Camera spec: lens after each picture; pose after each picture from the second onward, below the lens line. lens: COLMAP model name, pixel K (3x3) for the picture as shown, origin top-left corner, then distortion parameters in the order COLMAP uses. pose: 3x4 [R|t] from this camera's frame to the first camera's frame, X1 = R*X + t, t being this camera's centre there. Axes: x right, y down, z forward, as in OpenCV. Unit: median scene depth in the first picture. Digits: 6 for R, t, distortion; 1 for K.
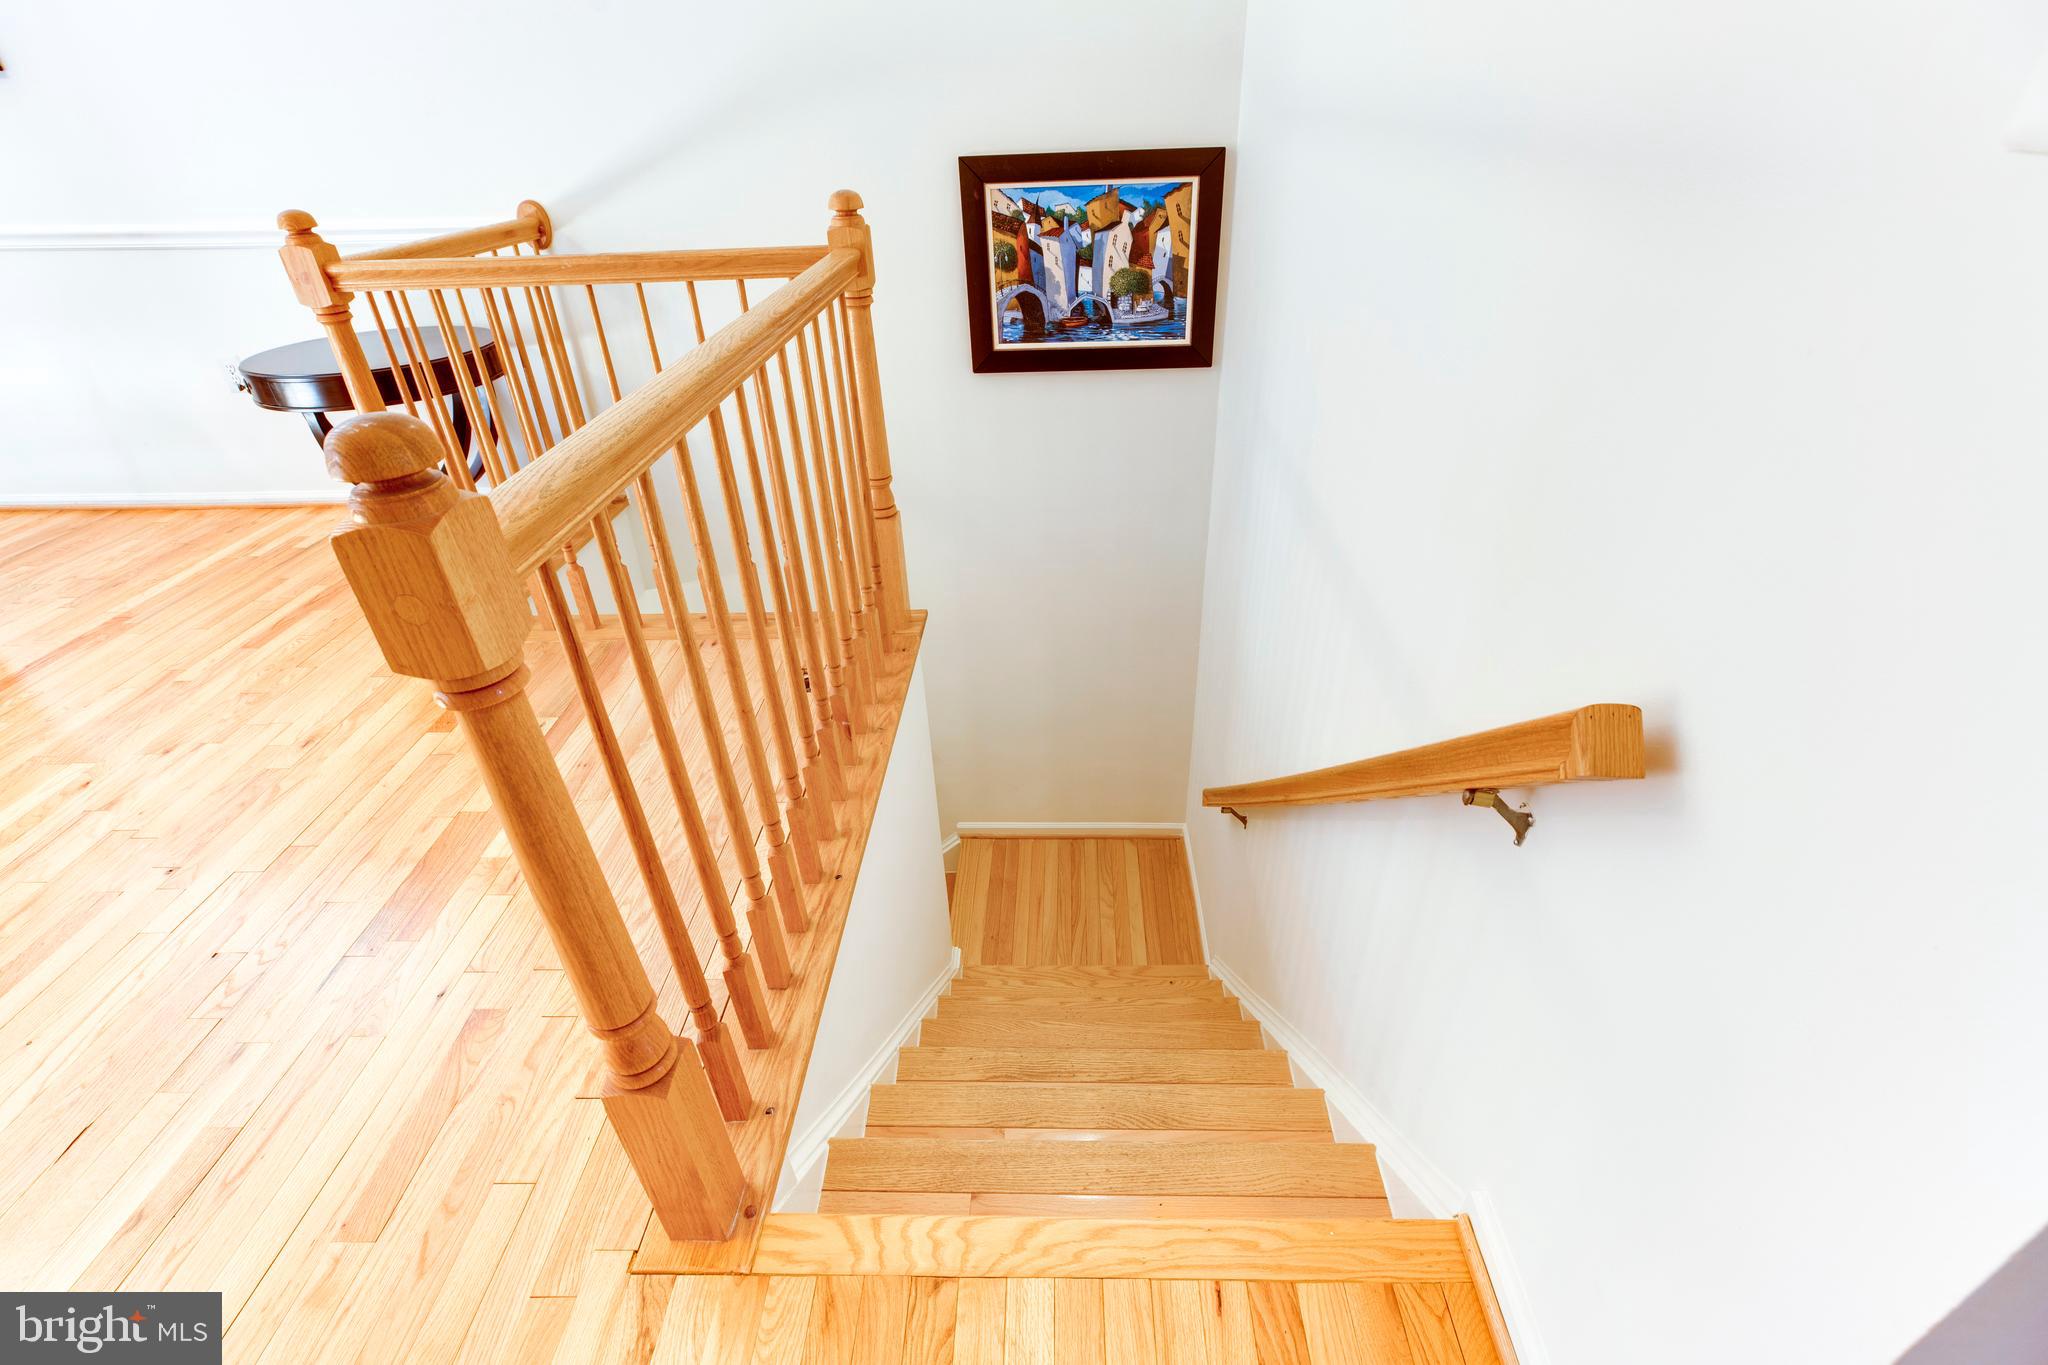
lens RADIAL K [[928.3, 0, 1024.0], [0, 928.3, 682.5], [0, 0, 1]] dist [-0.017016, 0.006373]
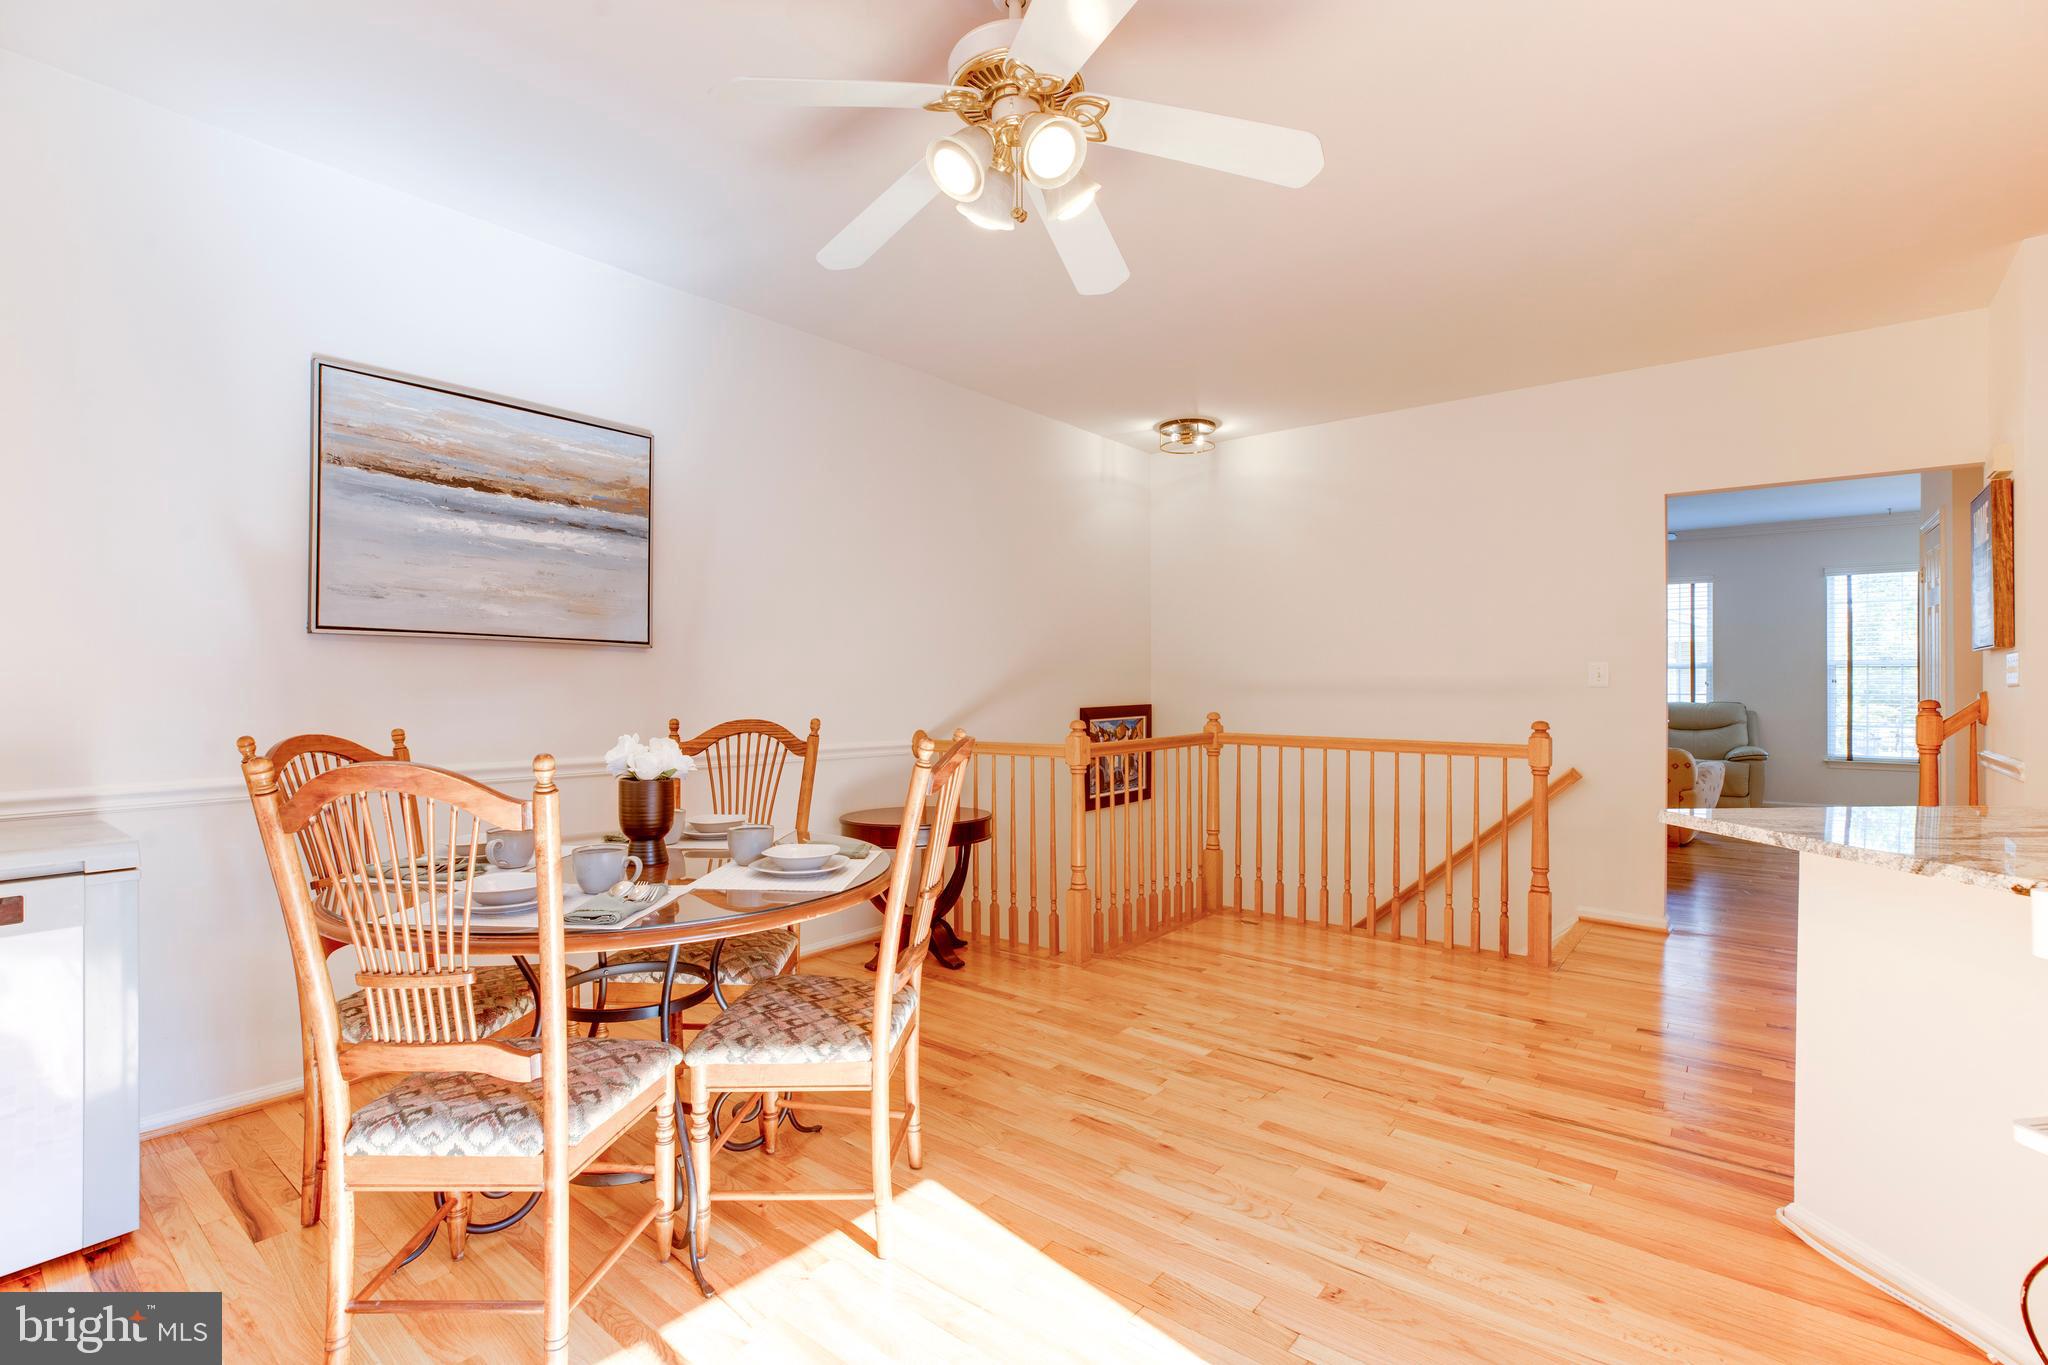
lens RADIAL K [[937.3, 0, 1024.6], [0, 937.3, 690.0], [0, 0, 1]] dist [-0.009829, -0.000033]
pose [[0.615272, 0.019446, 0.788075, -1.747860], [0.417029, 0.840326, -0.346321, 0.061294], [-0.668975, 0.541732, 0.508919, 0.008441]]
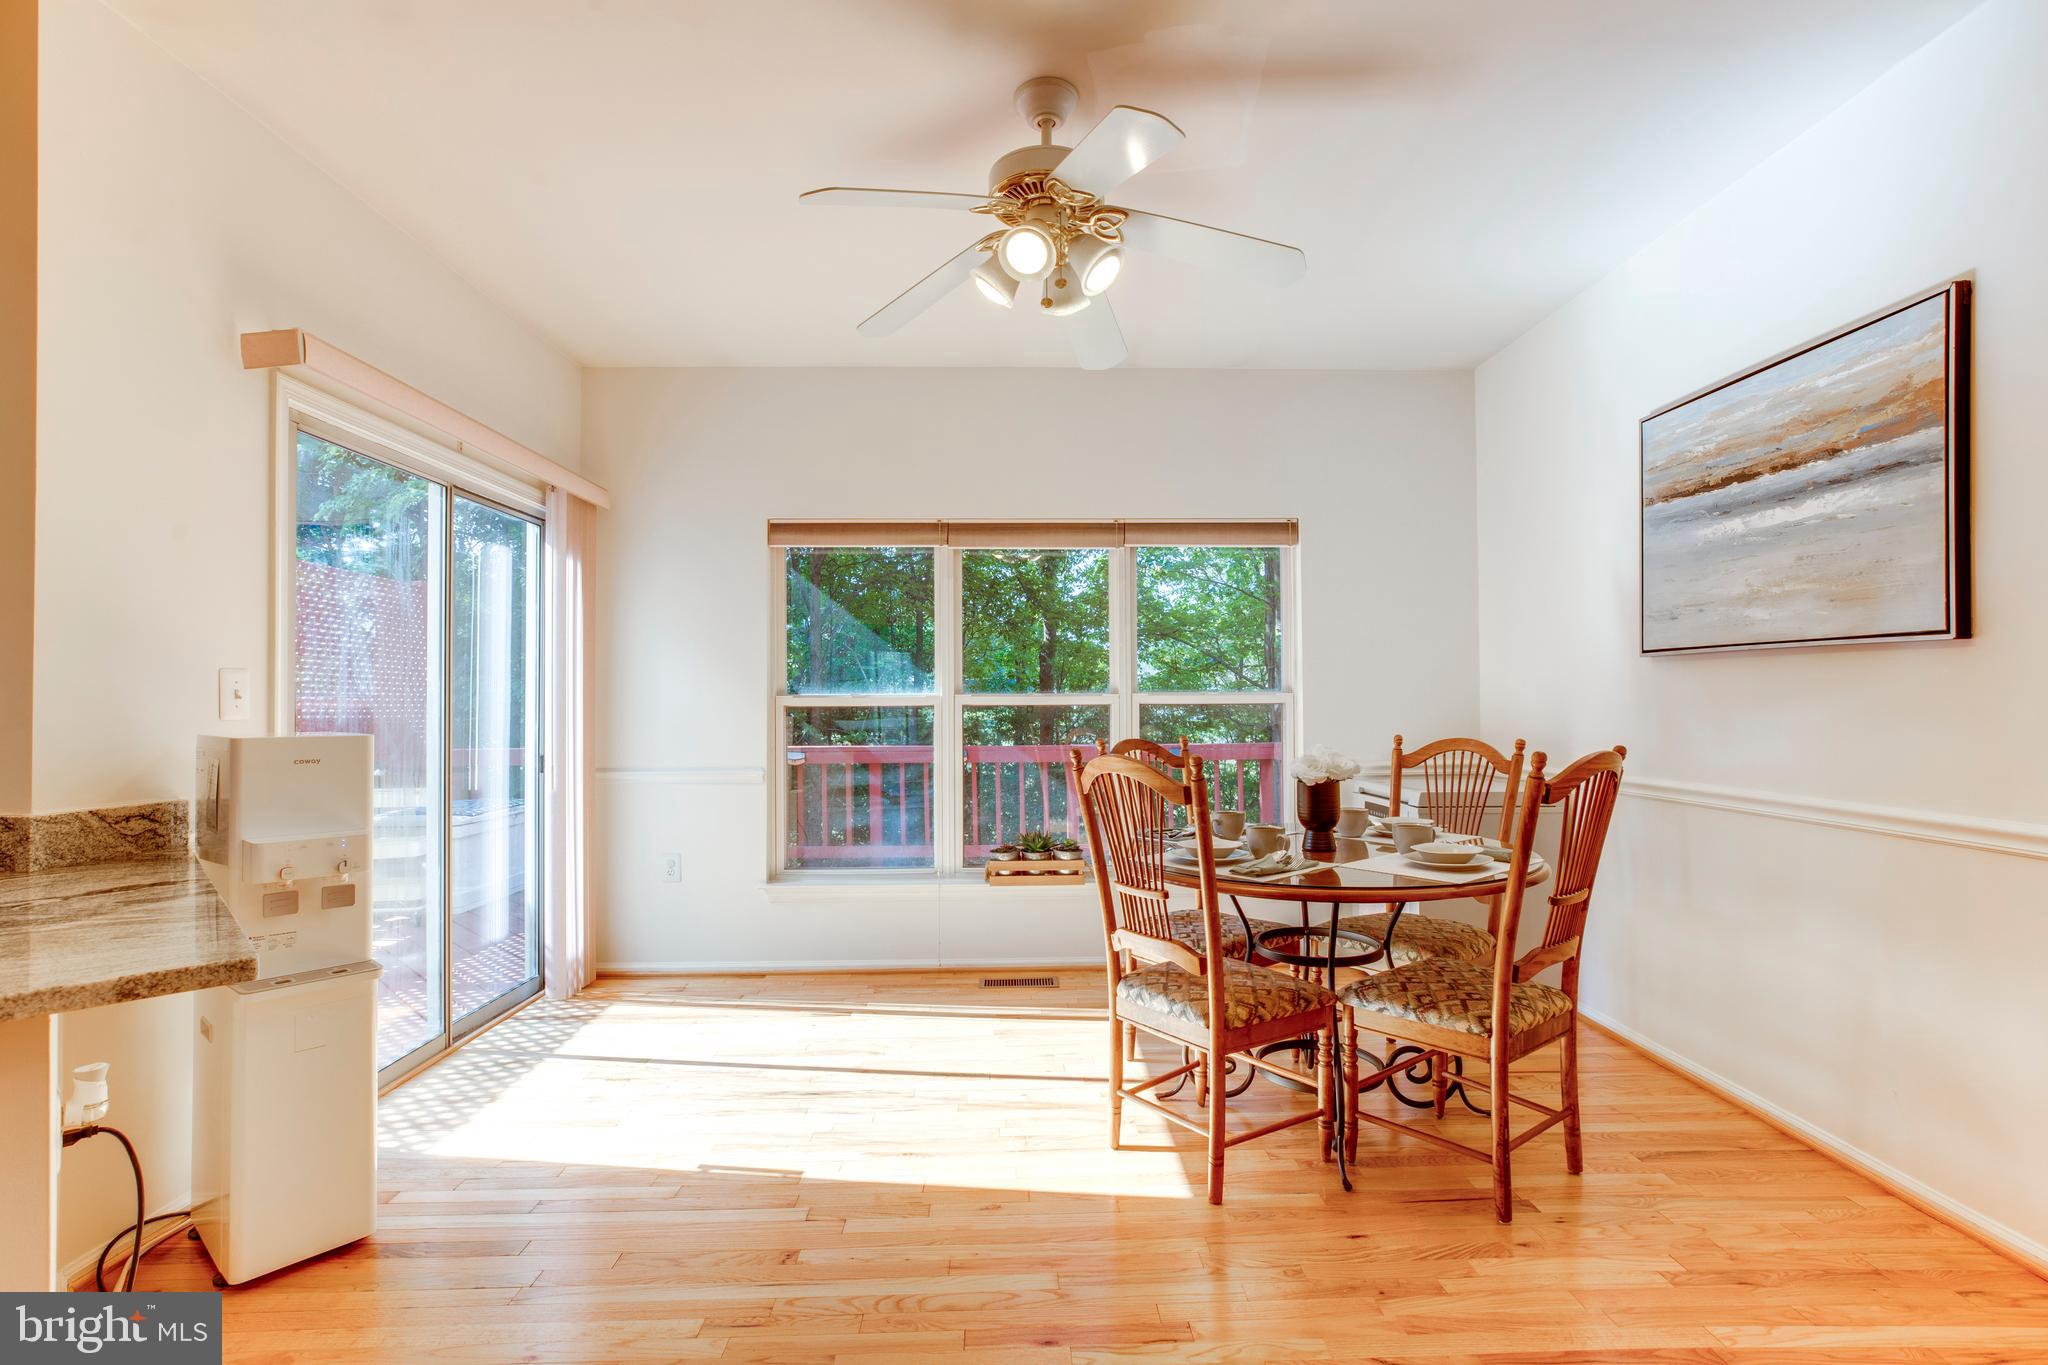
lens RADIAL K [[924.7, 0, 1043.1], [0, 924.7, 704.9], [0, 0, 1]] dist [0.002226, 0.000976]
pose [[0.065805, 0.023678, -0.997552, -0.364261], [-0.534188, 0.845229, -0.015176, -0.182484], [0.842801, 0.533879, 0.068269, 0.312236]]
